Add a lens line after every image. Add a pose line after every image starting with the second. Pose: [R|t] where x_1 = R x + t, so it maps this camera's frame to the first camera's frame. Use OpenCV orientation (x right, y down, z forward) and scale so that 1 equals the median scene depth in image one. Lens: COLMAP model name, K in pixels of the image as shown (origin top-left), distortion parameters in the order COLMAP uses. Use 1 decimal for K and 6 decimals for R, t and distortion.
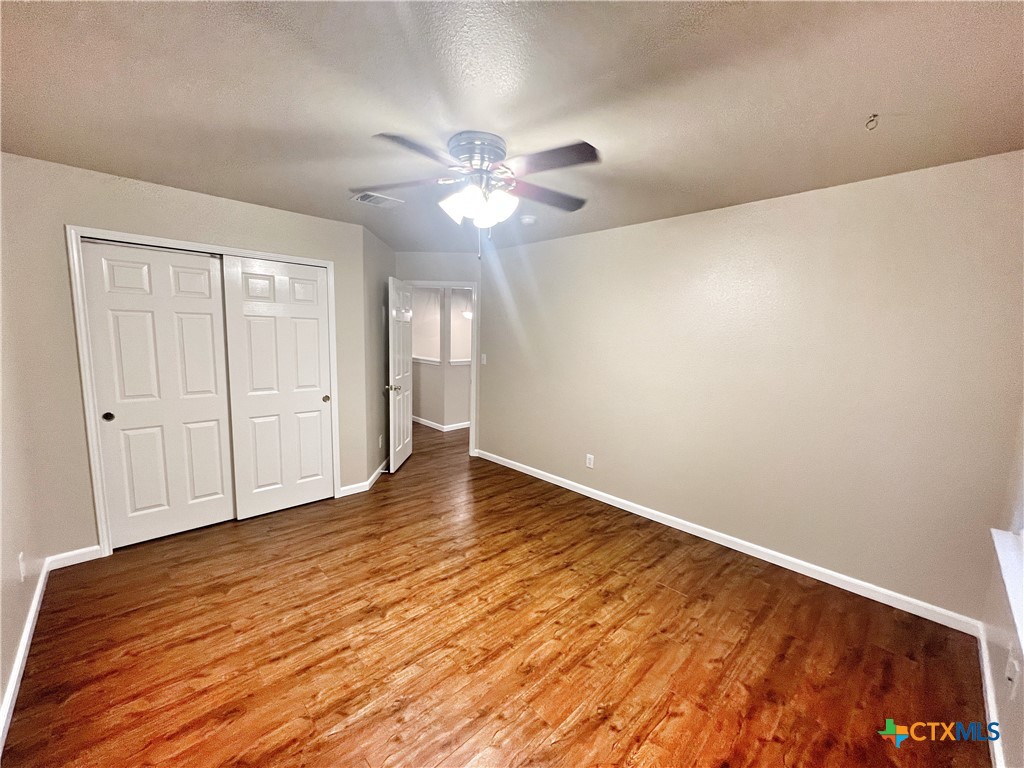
lens RADIAL K [[409.2, 0, 512.0], [0, 409.2, 384.0], [0, 0, 1]] dist [-0.000538, 0.000535]
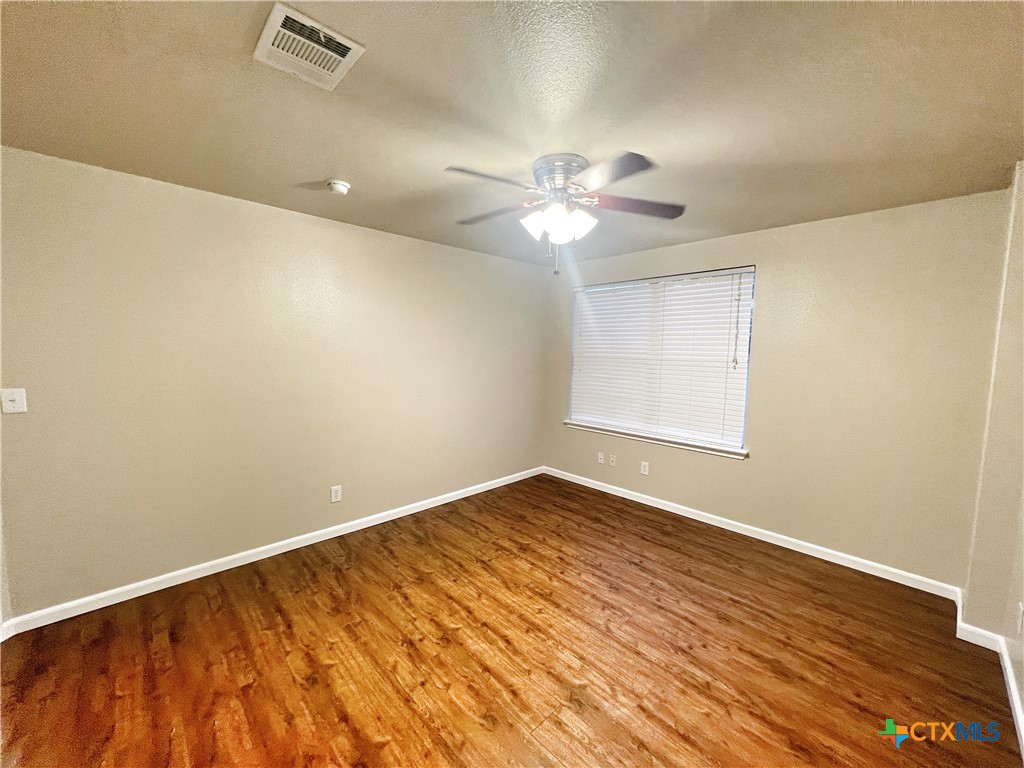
lens RADIAL K [[409.2, 0, 512.0], [0, 409.2, 384.0], [0, 0, 1]] dist [-0.000538, 0.000535]
pose [[0.003259, -0.113656, 0.993515, -1.020679], [0.111219, 0.987397, 0.112592, -0.144006], [-0.993791, 0.110130, 0.015859, 1.010929]]
